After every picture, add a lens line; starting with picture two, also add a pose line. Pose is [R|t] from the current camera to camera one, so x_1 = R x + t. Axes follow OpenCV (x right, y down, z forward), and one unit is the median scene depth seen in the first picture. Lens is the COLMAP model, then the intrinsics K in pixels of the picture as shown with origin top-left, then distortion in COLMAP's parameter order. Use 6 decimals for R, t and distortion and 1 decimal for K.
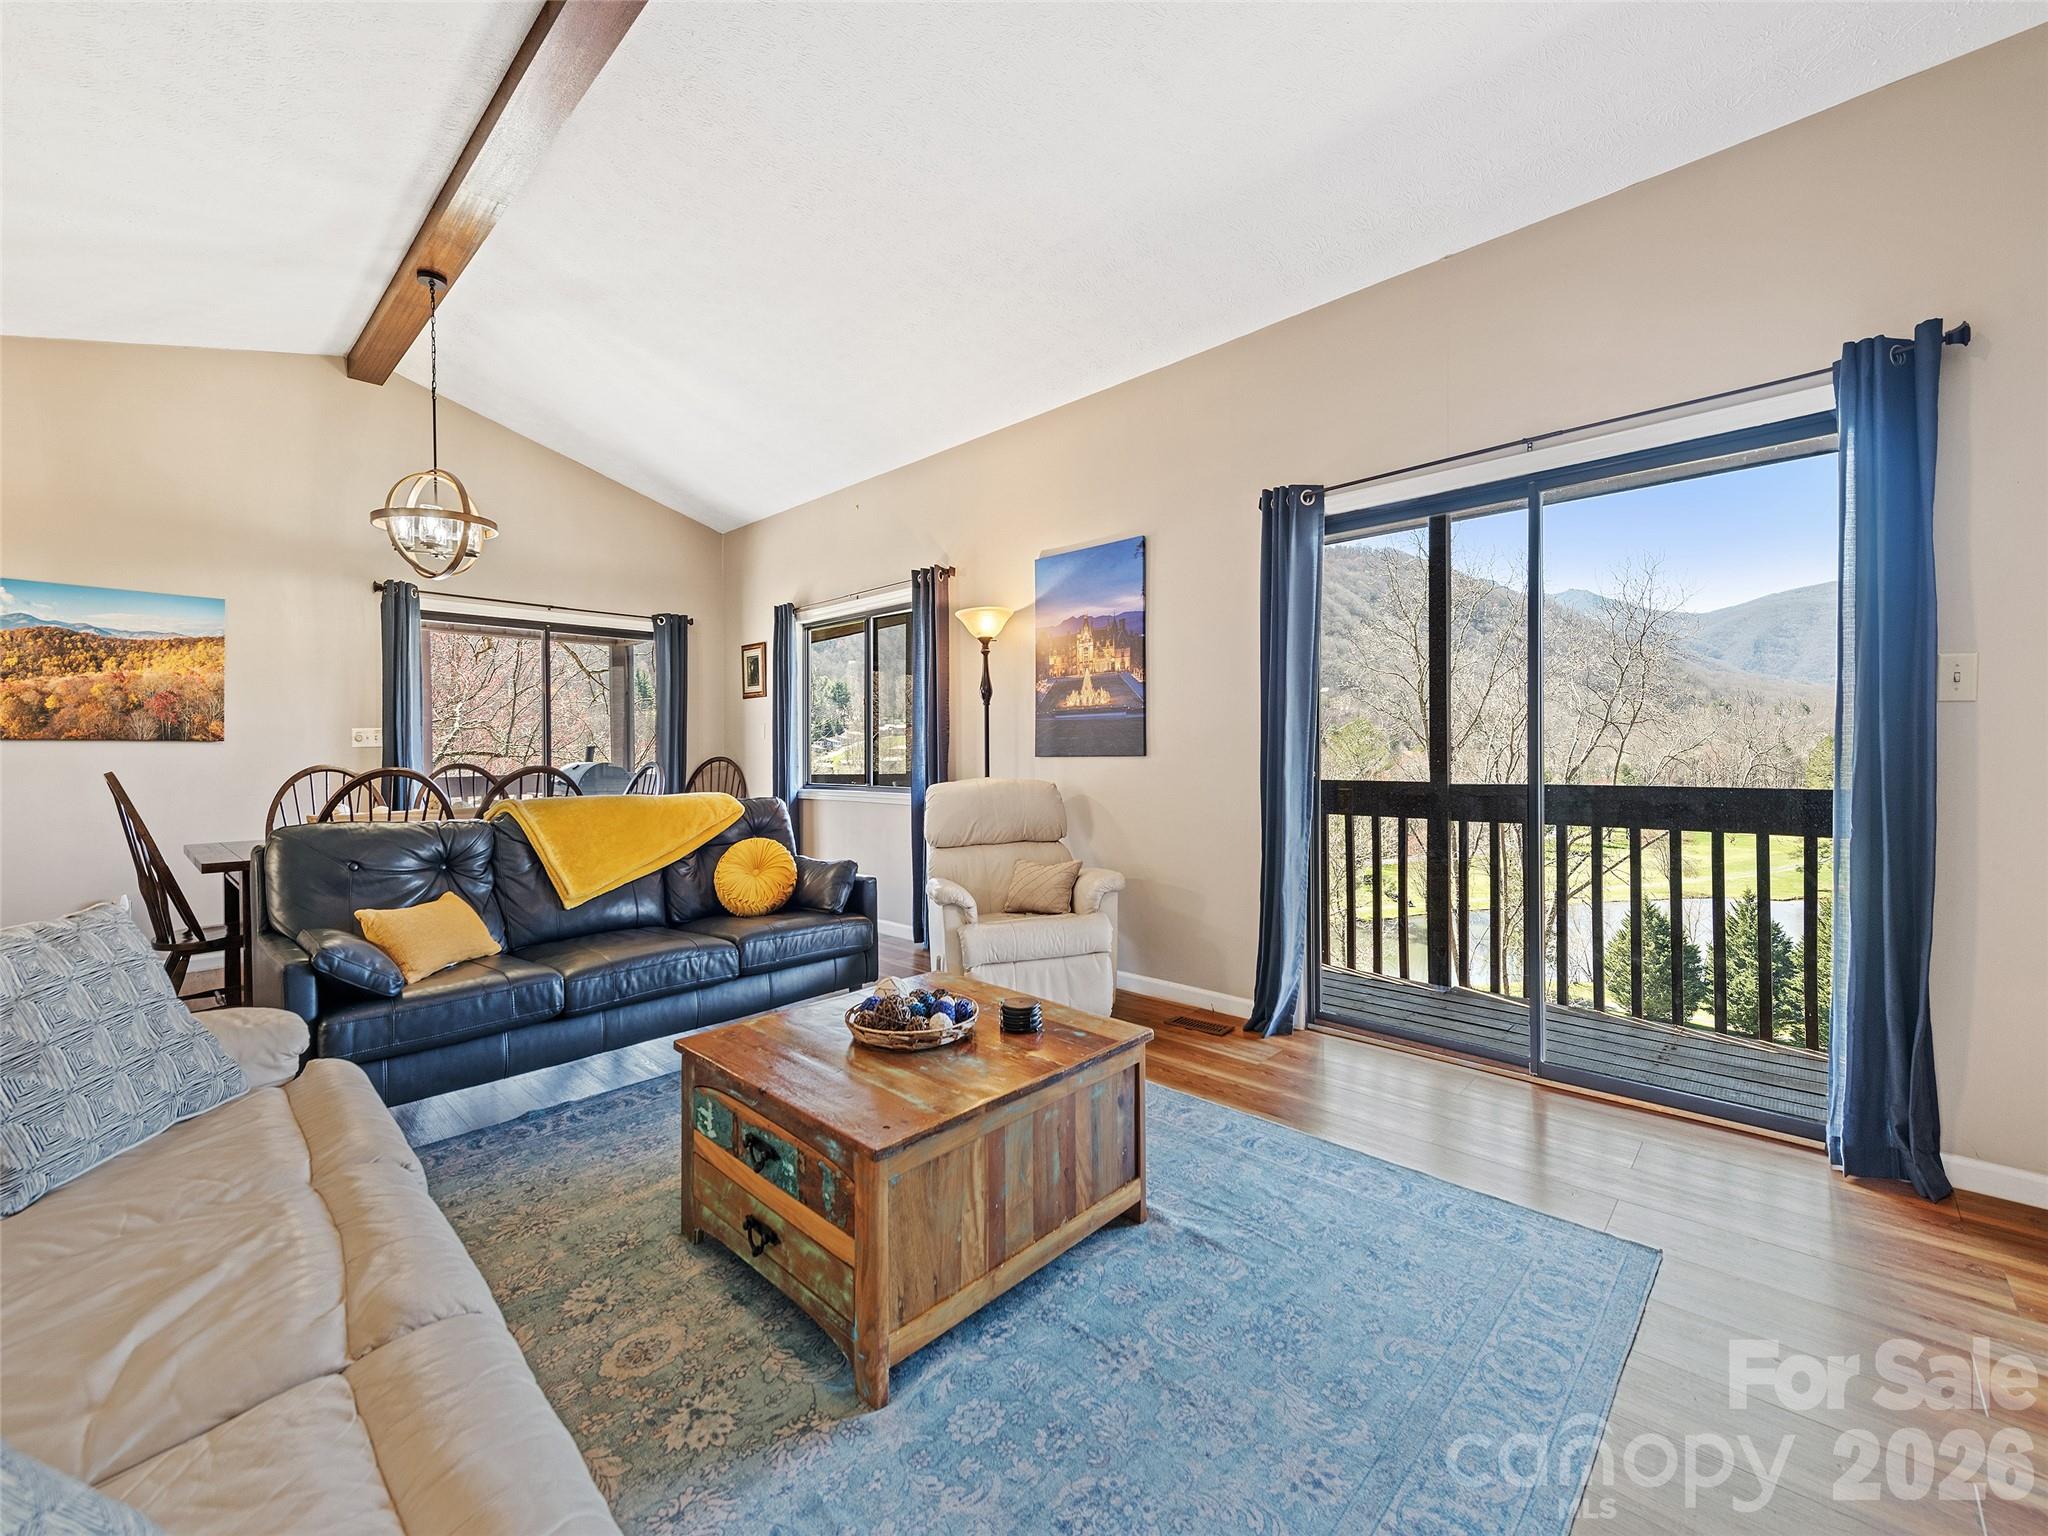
lens RADIAL K [[832.7, 0, 1052.3], [0, 832.7, 750.4], [0, 0, 1]] dist [0.009883, -0.001854]
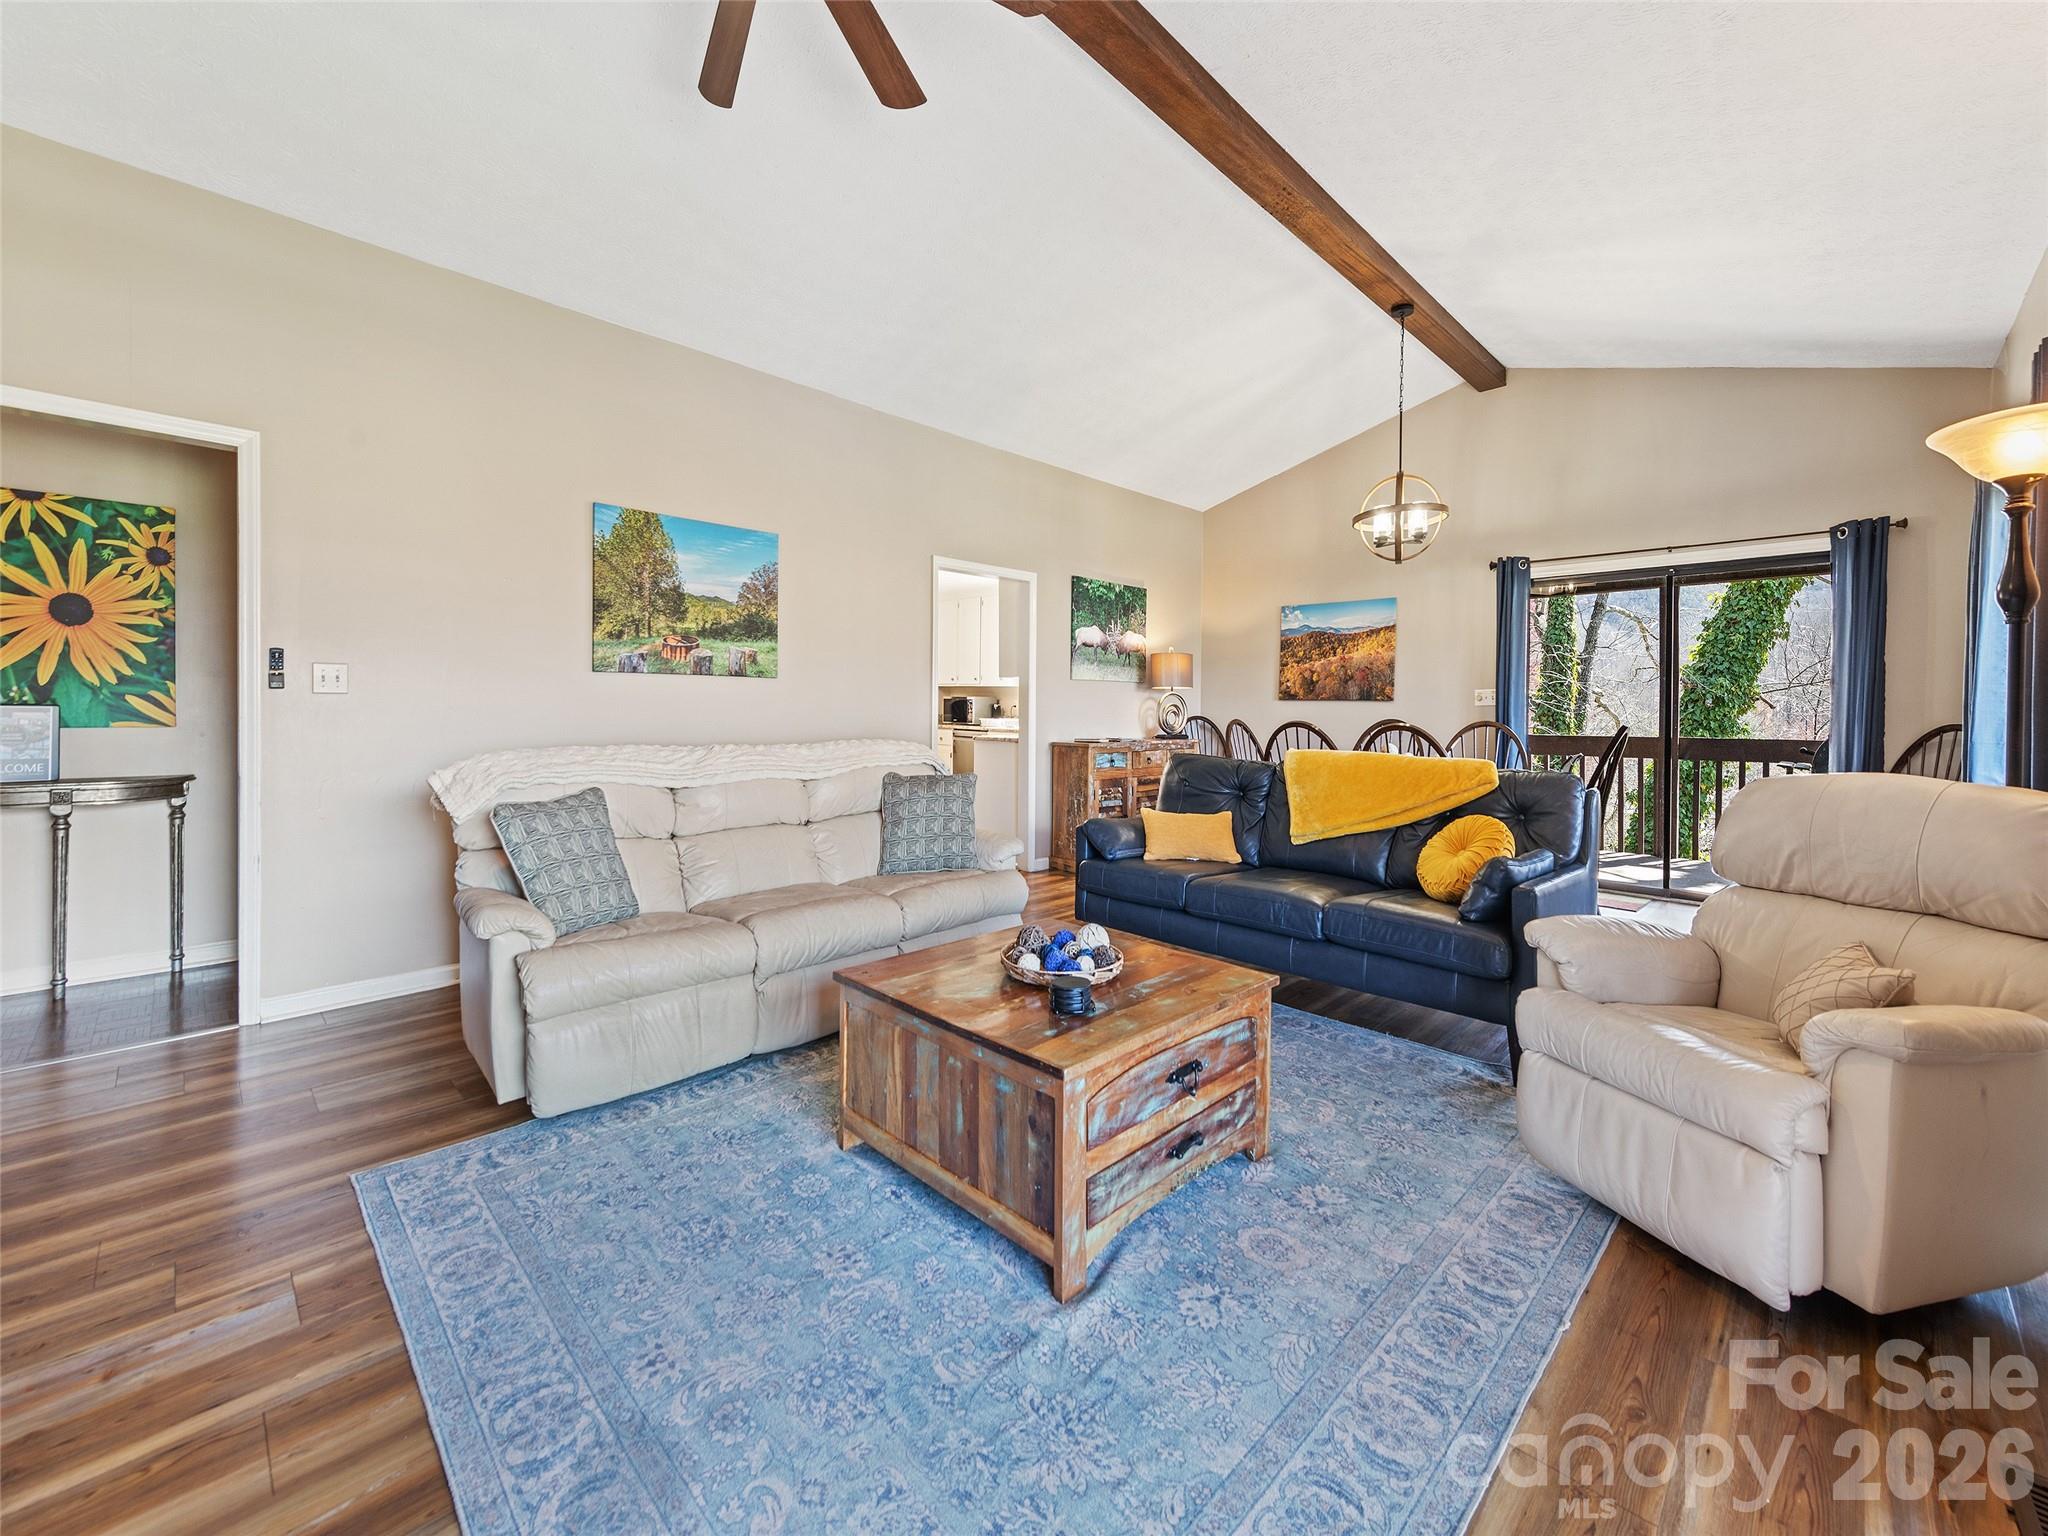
lens RADIAL K [[832.7, 0, 1005.9], [0, 832.7, 713.6], [0, 0, 1]] dist [0.009883, -0.001854]
pose [[-0.054475, 0.014744, -0.998406, 0.452125], [-0.011003, 0.999821, 0.015365, -0.004947], [0.998454, 0.011823, -0.054303, 0.493405]]
